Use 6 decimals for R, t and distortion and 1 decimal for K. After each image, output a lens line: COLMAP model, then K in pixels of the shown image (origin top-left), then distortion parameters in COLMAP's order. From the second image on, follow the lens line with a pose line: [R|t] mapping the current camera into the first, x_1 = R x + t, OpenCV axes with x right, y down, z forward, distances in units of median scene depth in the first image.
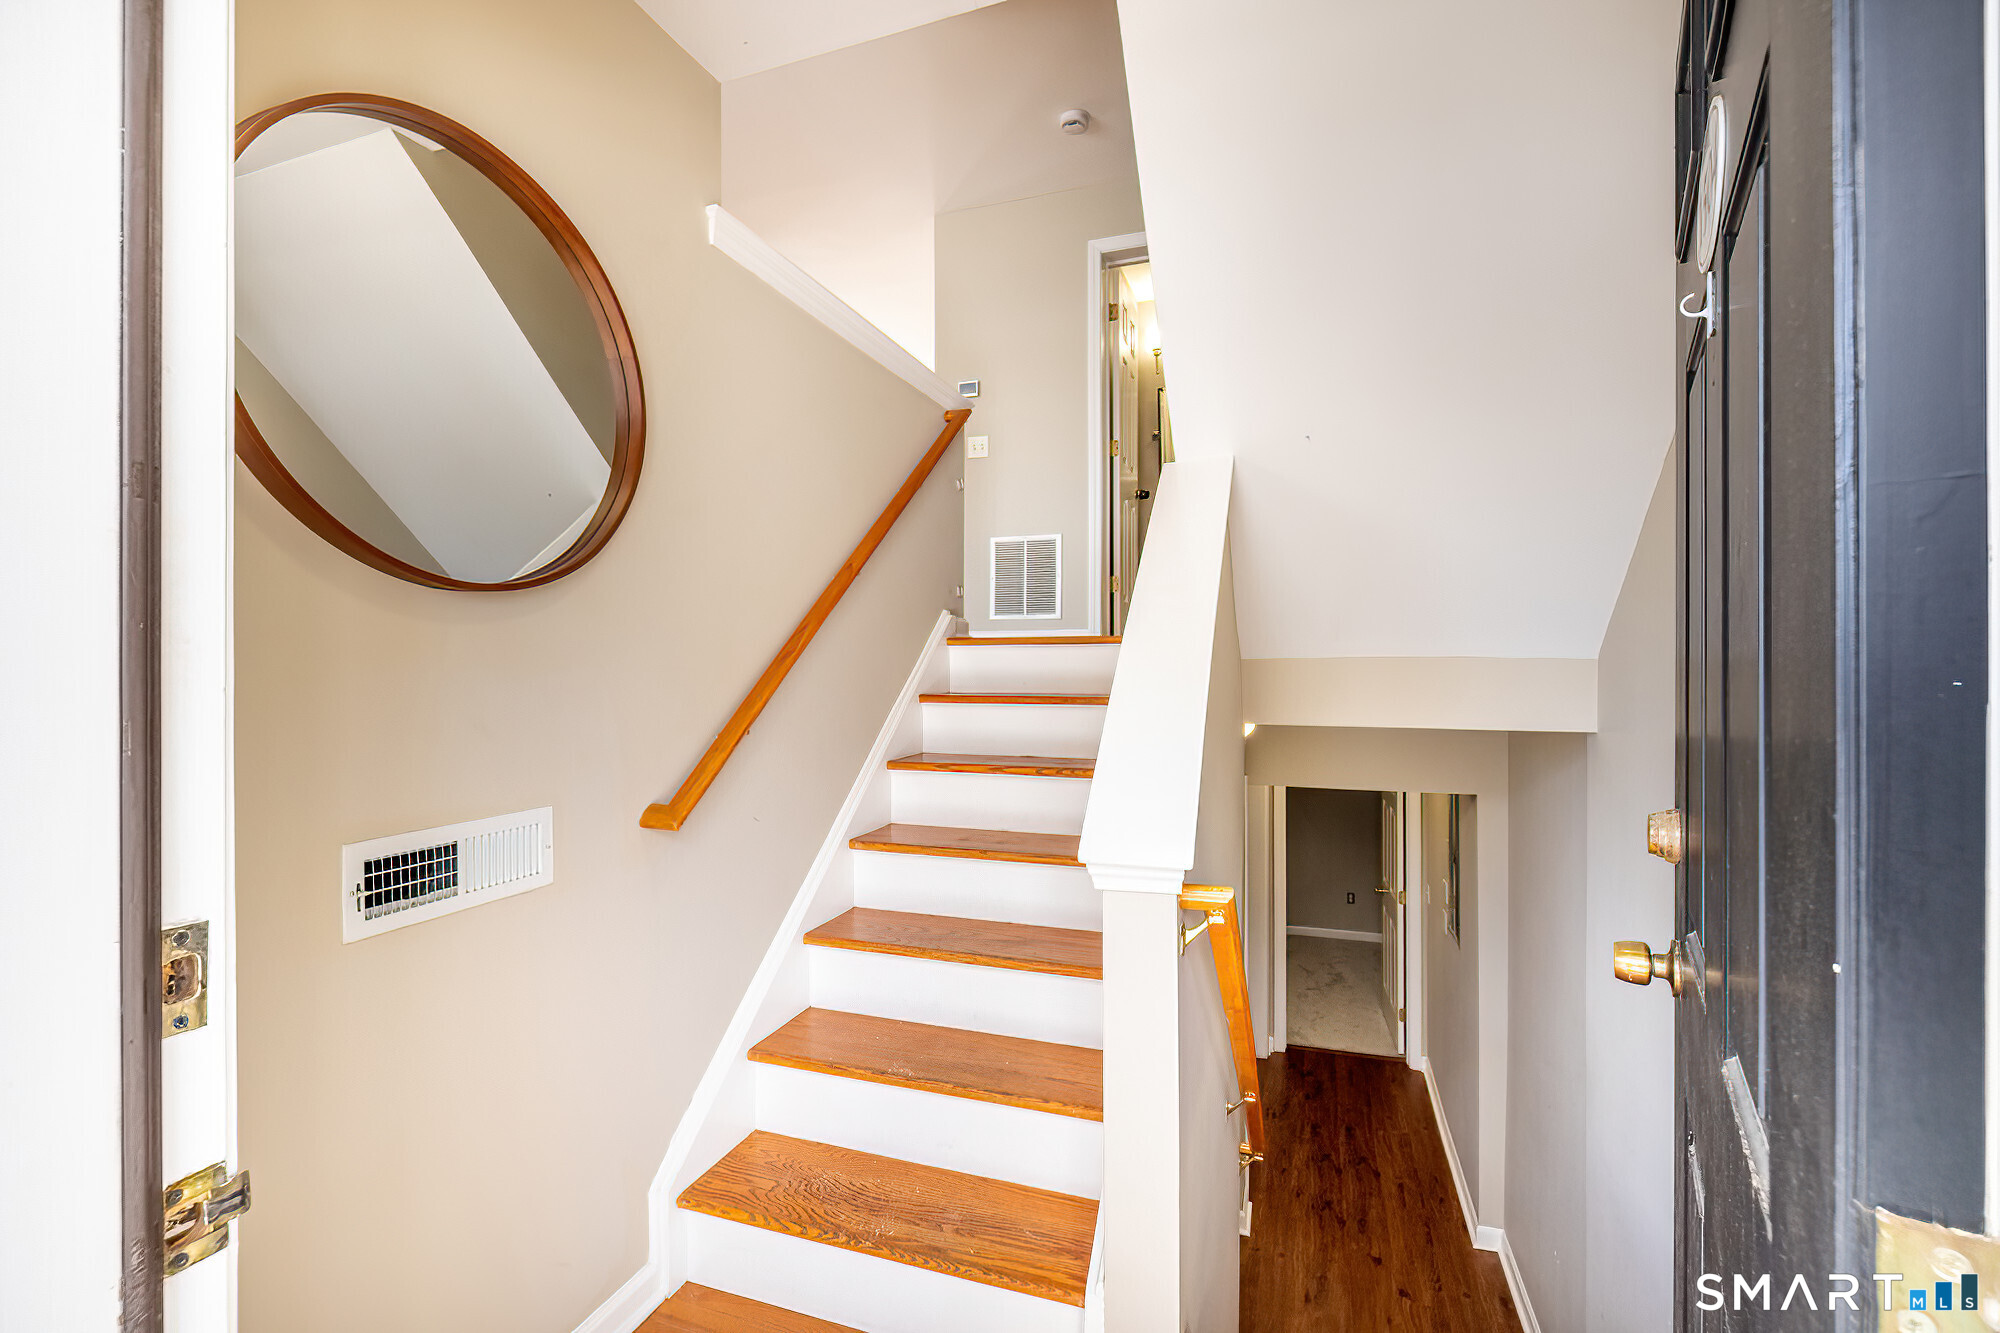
lens RADIAL K [[860.6, 0, 1004.1], [0, 860.6, 665.1], [0, 0, 1]] dist [-0.001182, -0.001168]
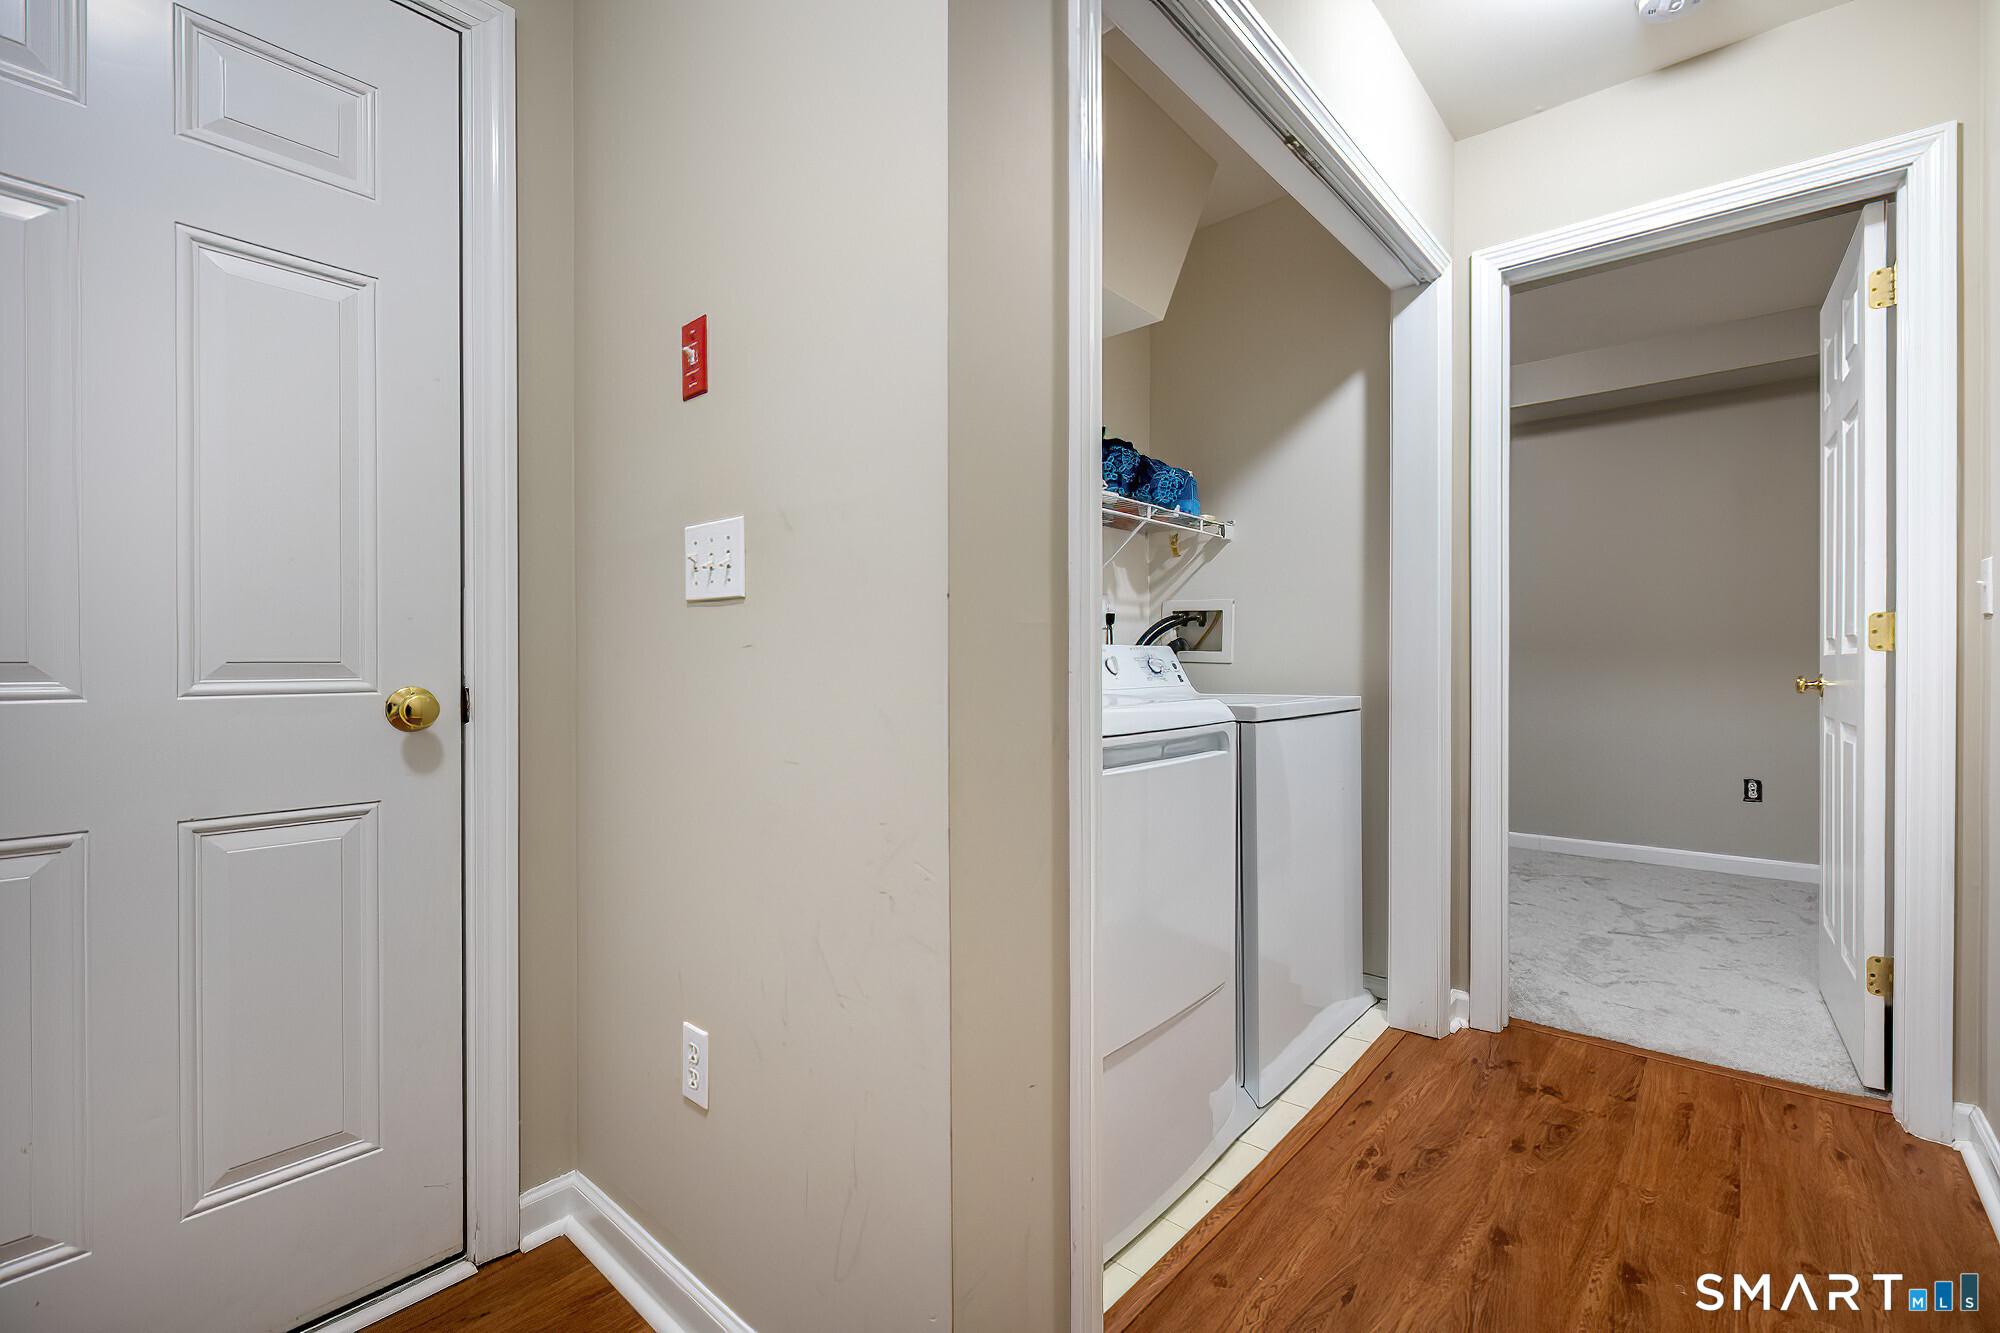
lens RADIAL K [[860.6, 0, 1000.7], [0, 860.6, 661.4], [0, 0, 1]] dist [-0.001182, -0.001168]
pose [[0.929793, 0.008383, -0.367988, 0.268698], [-0.007610, 0.999965, 0.003551, 0.289484], [0.368005, -0.000502, 0.929824, 0.566227]]
